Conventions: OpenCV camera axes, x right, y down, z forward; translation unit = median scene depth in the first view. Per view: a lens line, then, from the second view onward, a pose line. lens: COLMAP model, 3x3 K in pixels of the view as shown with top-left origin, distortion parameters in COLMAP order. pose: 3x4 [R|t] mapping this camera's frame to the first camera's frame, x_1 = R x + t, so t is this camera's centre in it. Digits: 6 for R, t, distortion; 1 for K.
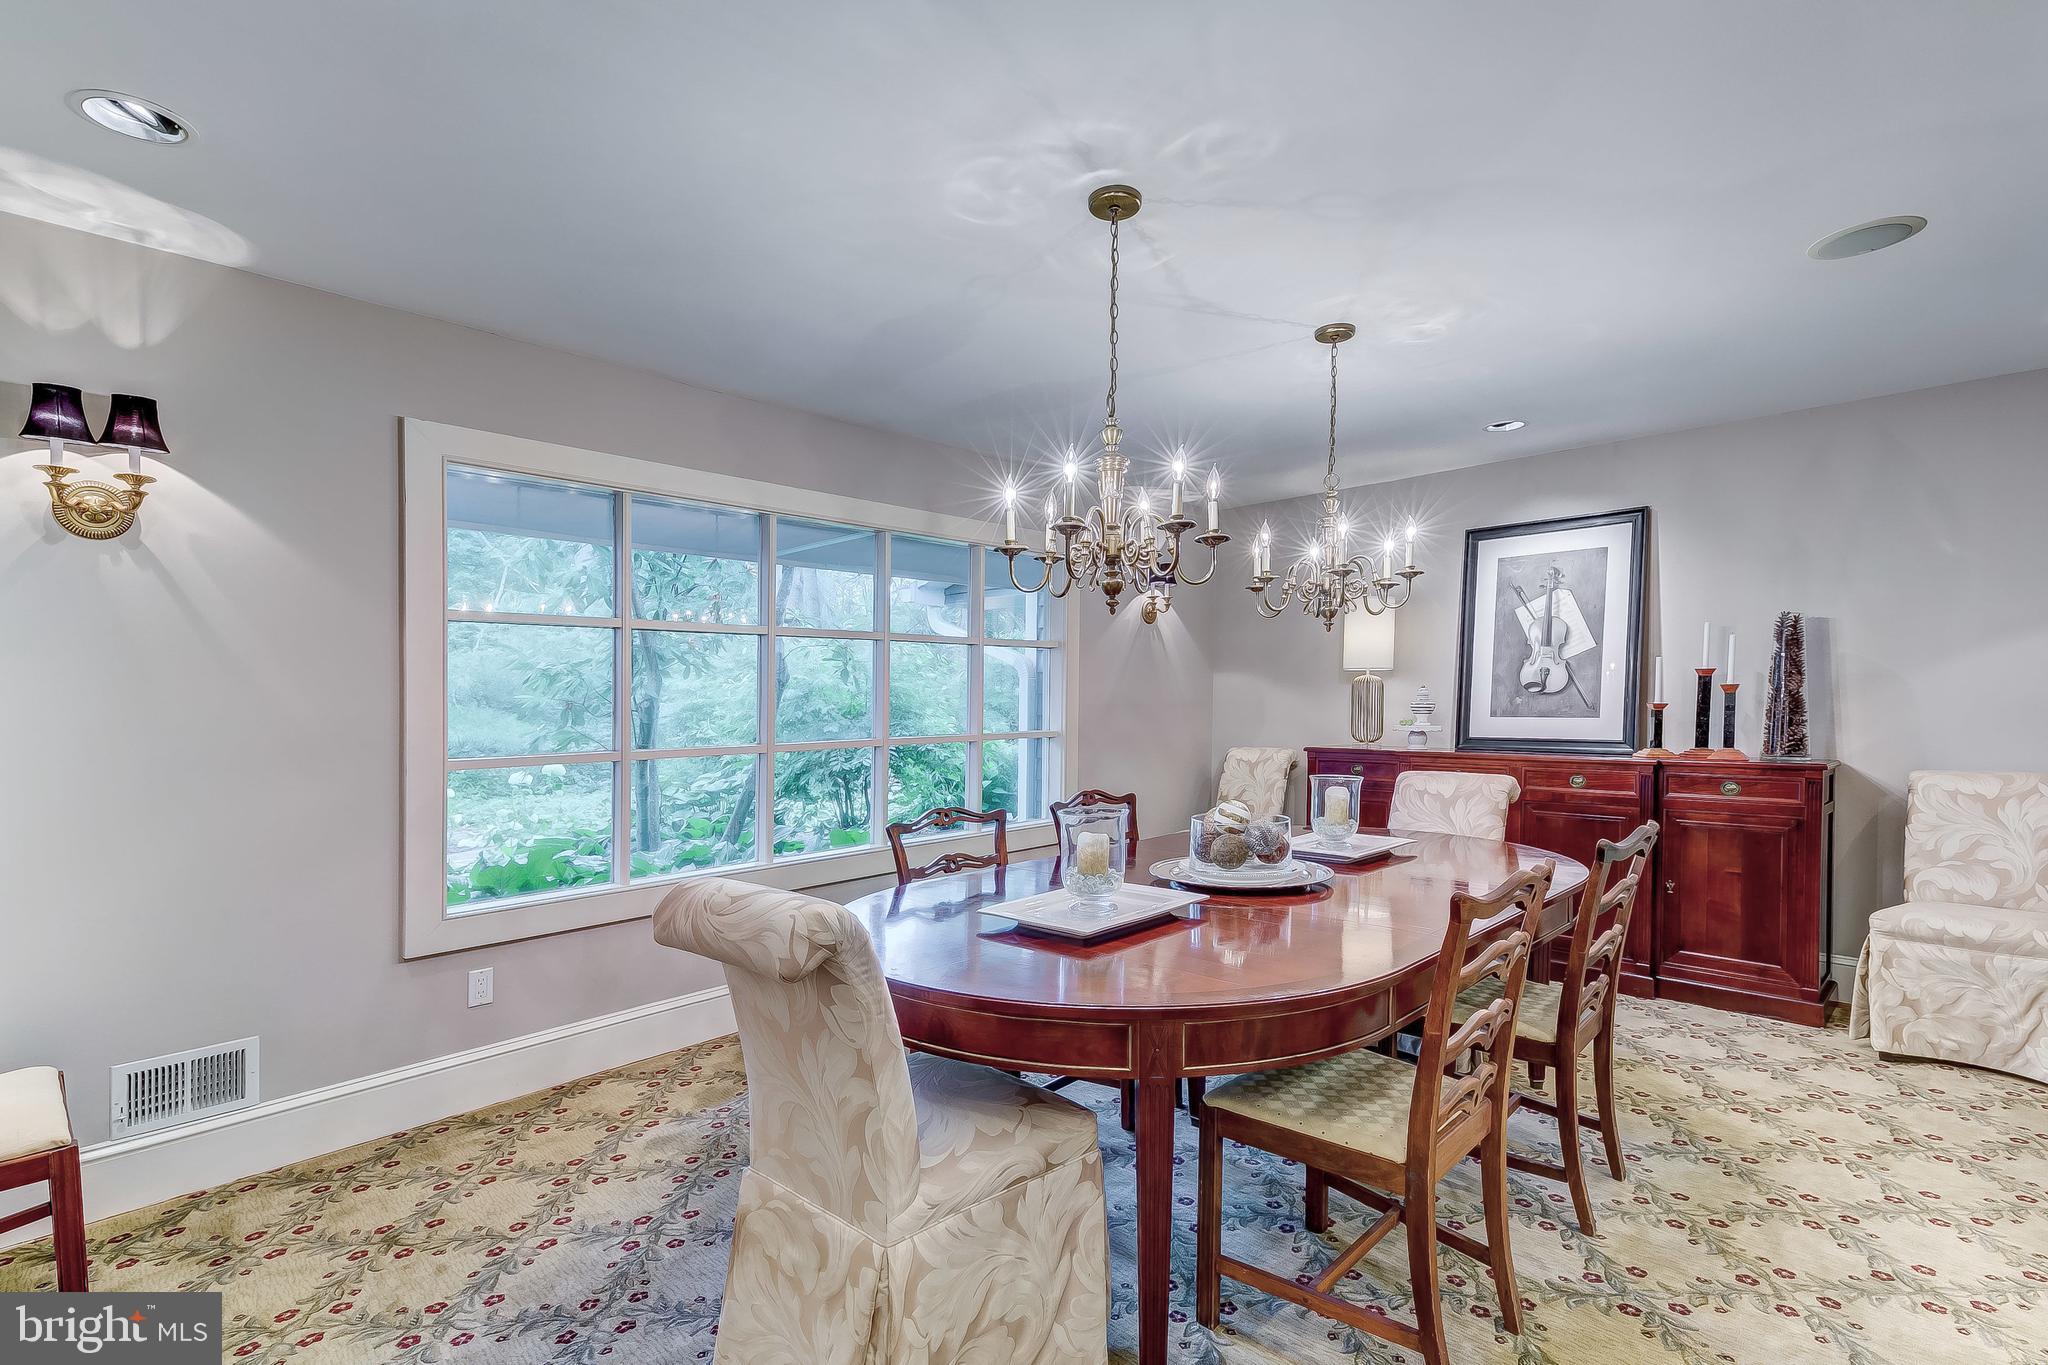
lens RADIAL K [[968.9, 0, 1022.3], [0, 968.9, 698.2], [0, 0, 1]] dist [0.005494, 0.000366]
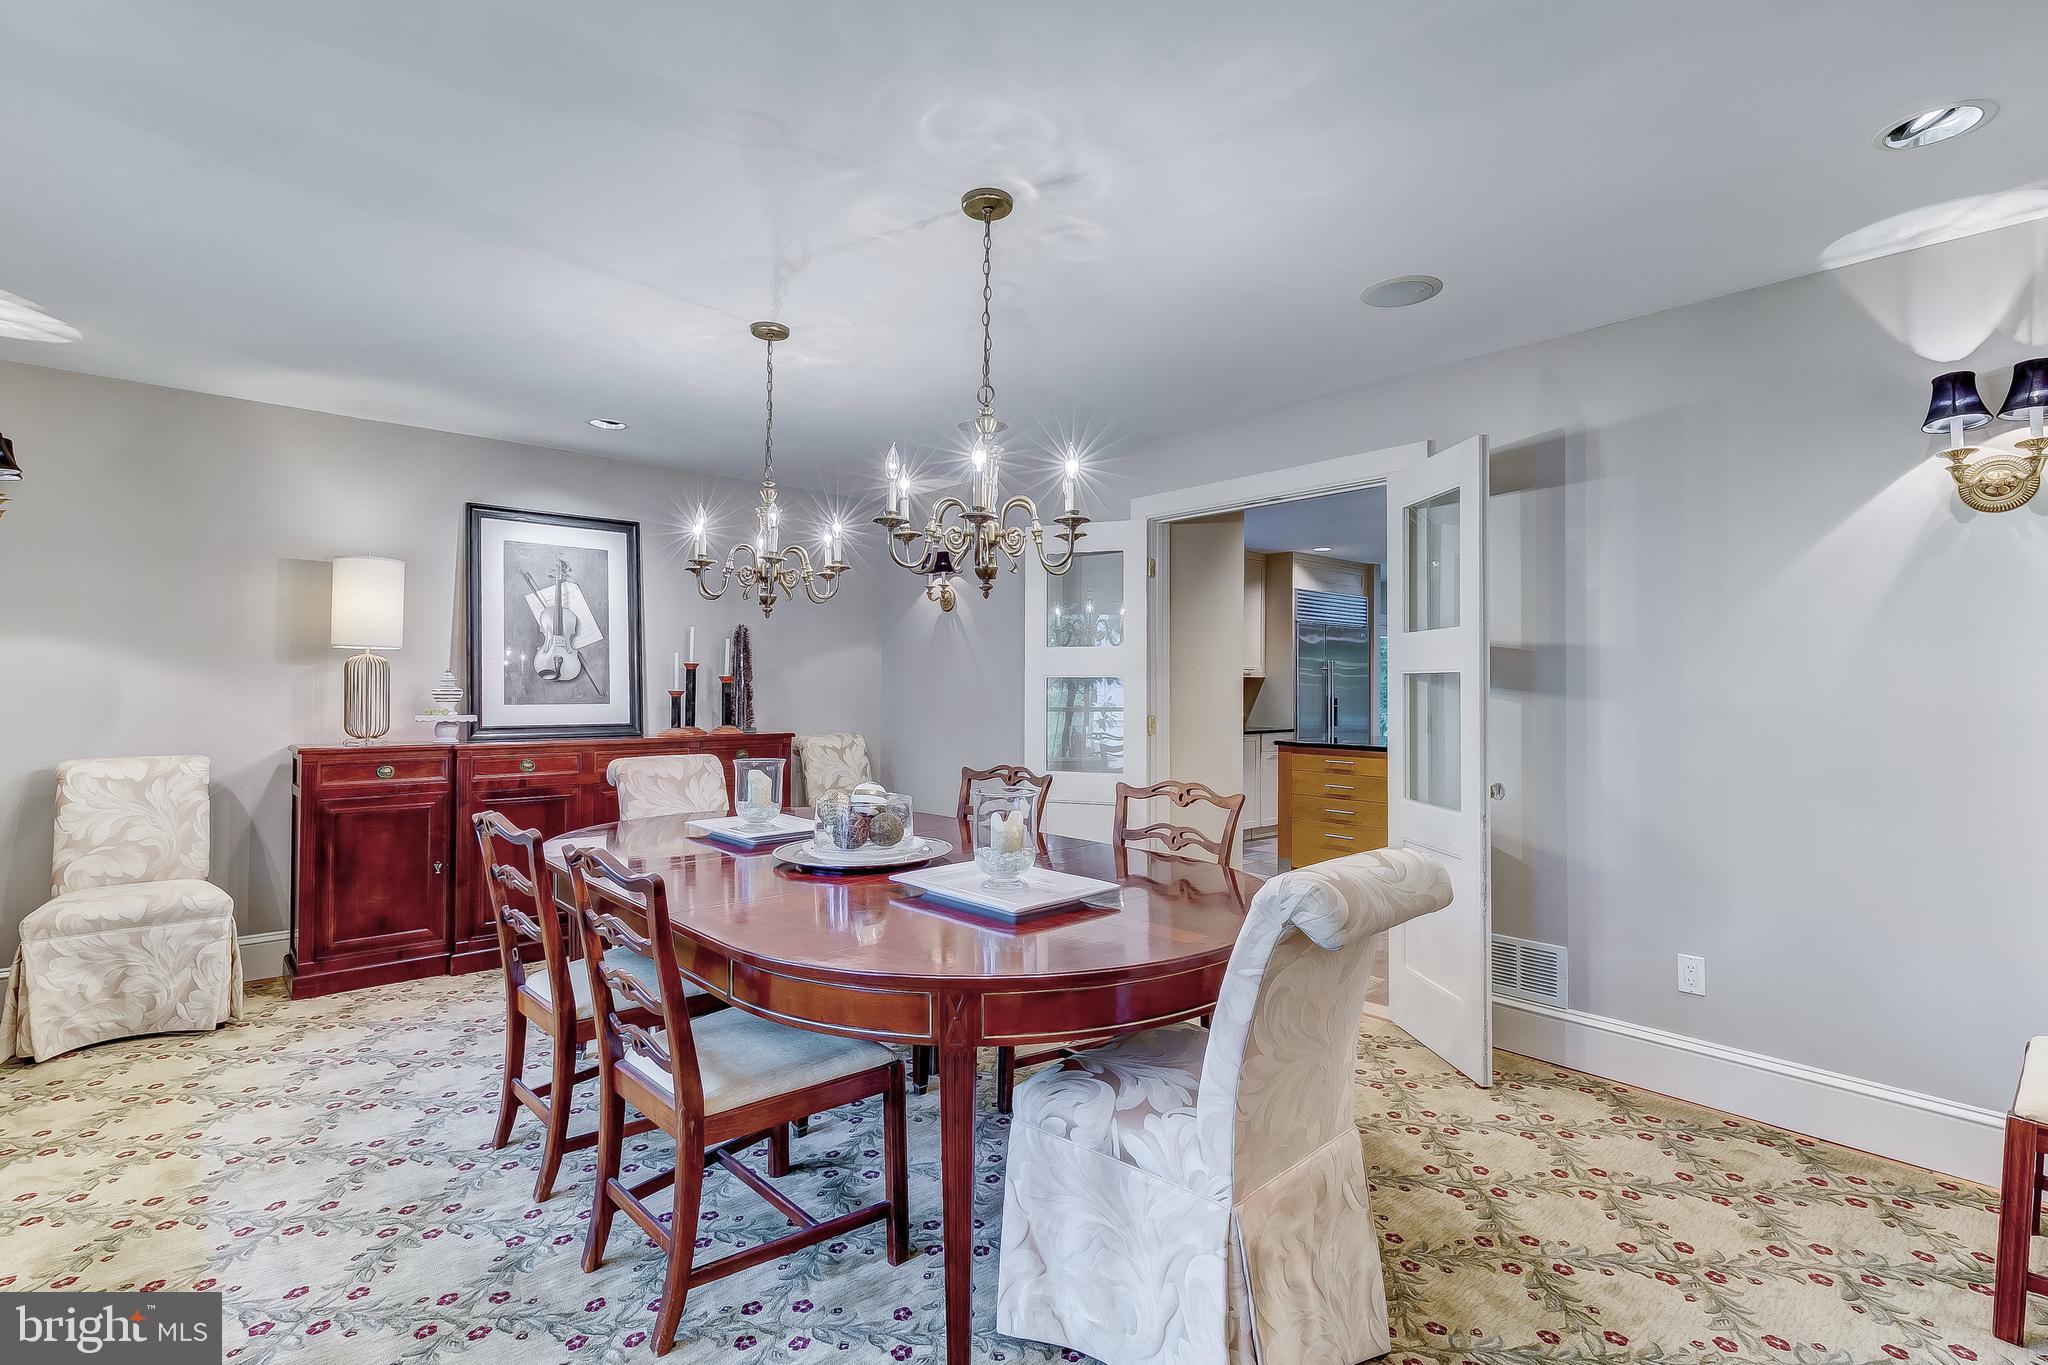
lens RADIAL K [[965.1, 0, 1024.0], [0, 965.1, 682.5], [0, 0, 1]] dist [-0.042285, 0.020820]
pose [[0.058601, 0.012631, 0.998202, -0.452494], [-0.008459, 0.999890, -0.012156, 0.004966], [-0.998246, -0.007732, 0.058702, 0.447195]]
